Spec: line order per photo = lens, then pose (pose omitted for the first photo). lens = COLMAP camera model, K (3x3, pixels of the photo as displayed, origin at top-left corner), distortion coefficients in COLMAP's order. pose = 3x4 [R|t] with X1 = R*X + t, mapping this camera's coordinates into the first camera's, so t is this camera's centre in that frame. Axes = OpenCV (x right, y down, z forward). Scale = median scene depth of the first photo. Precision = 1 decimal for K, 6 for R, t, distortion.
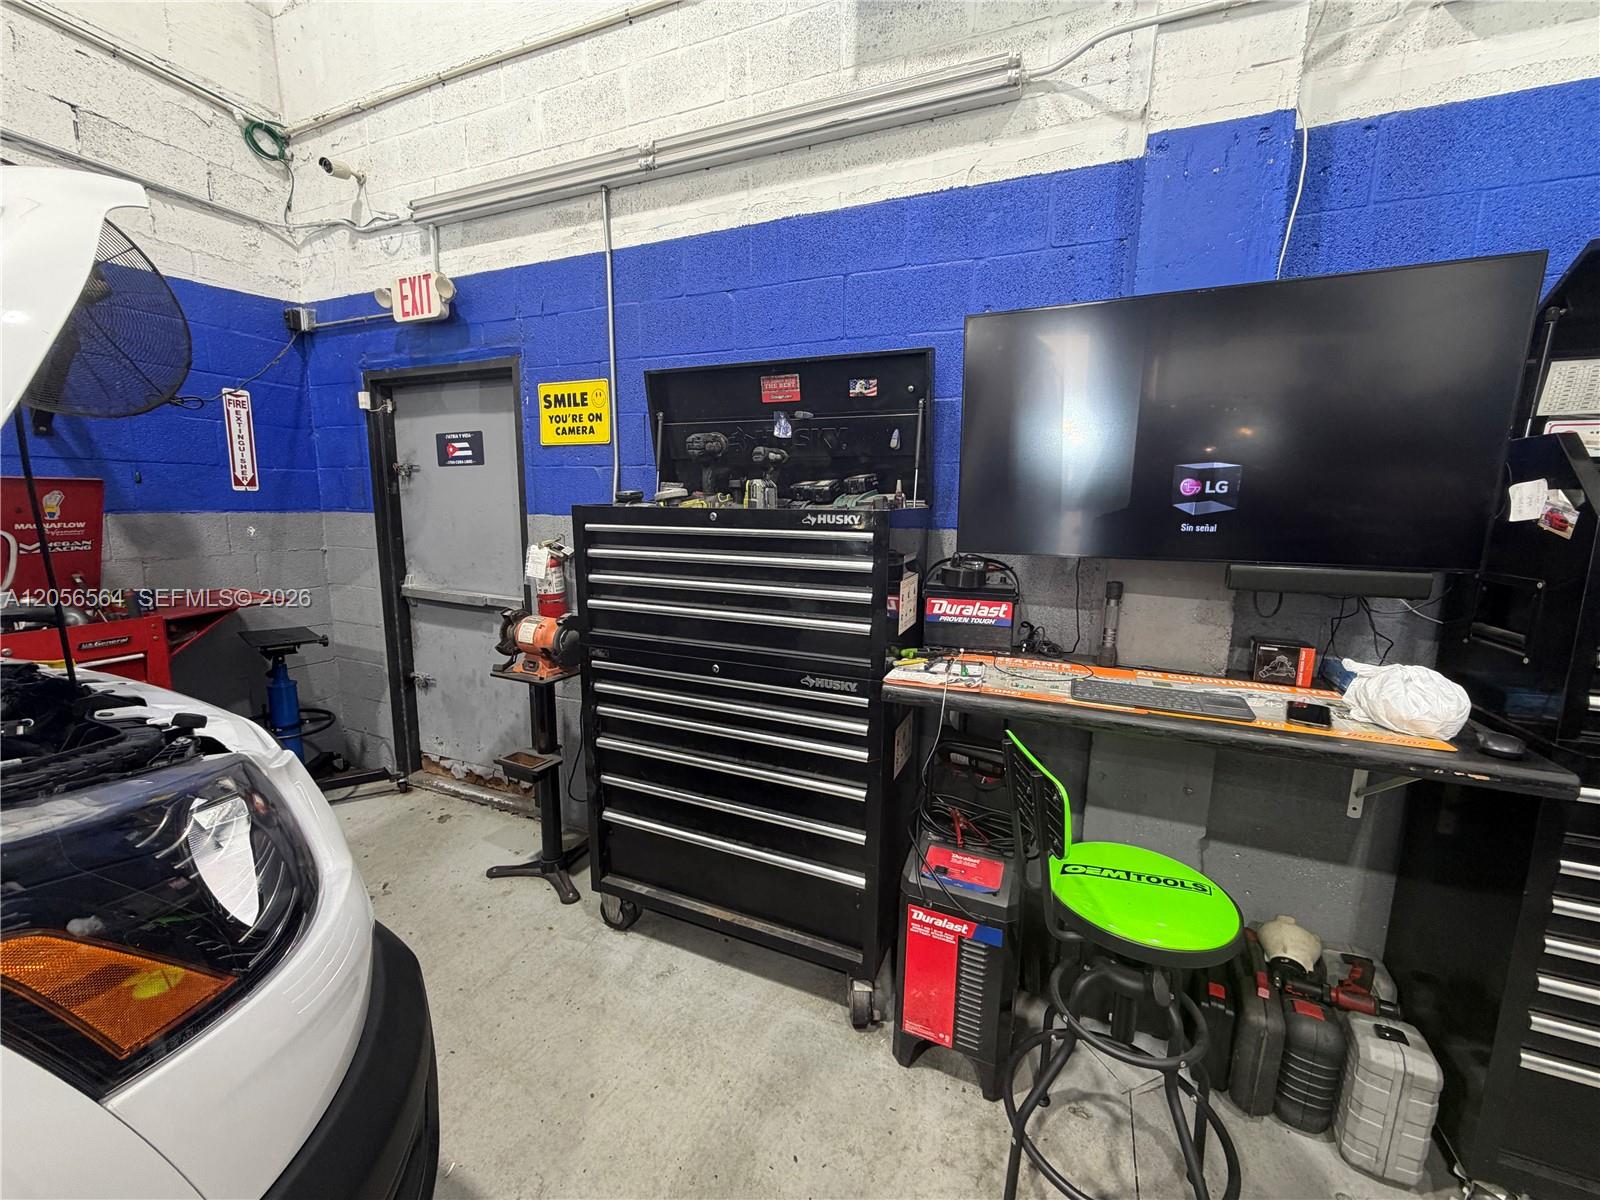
lens RADIAL K [[636.6, 0, 796.3], [0, 636.6, 601.3], [0, 0, 1]] dist [-0.000396, 0.000138]
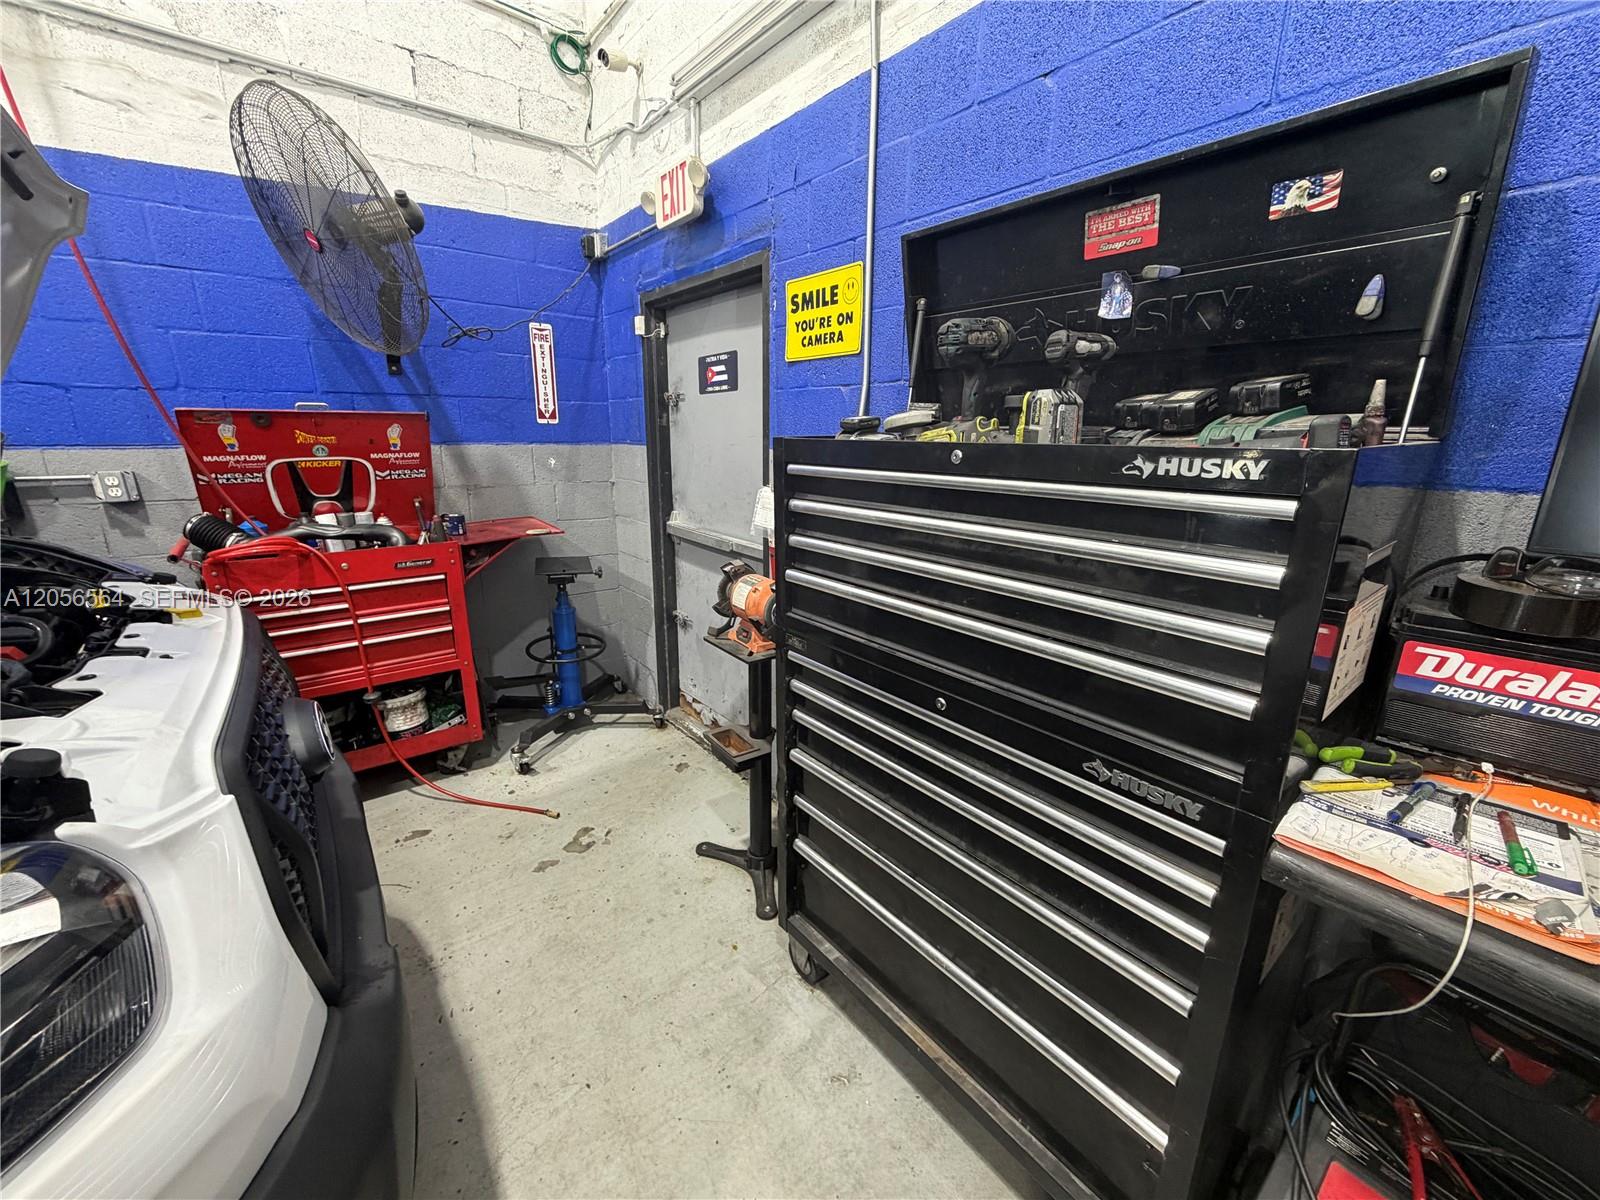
lens RADIAL K [[636.6, 0, 796.3], [0, 636.6, 601.3], [0, 0, 1]] dist [-0.000396, 0.000138]
pose [[0.882157, 0.118292, -0.455857, 0.015336], [-0.071900, 0.990423, 0.117869, -0.042244], [0.465434, -0.071202, 0.882214, 0.284557]]
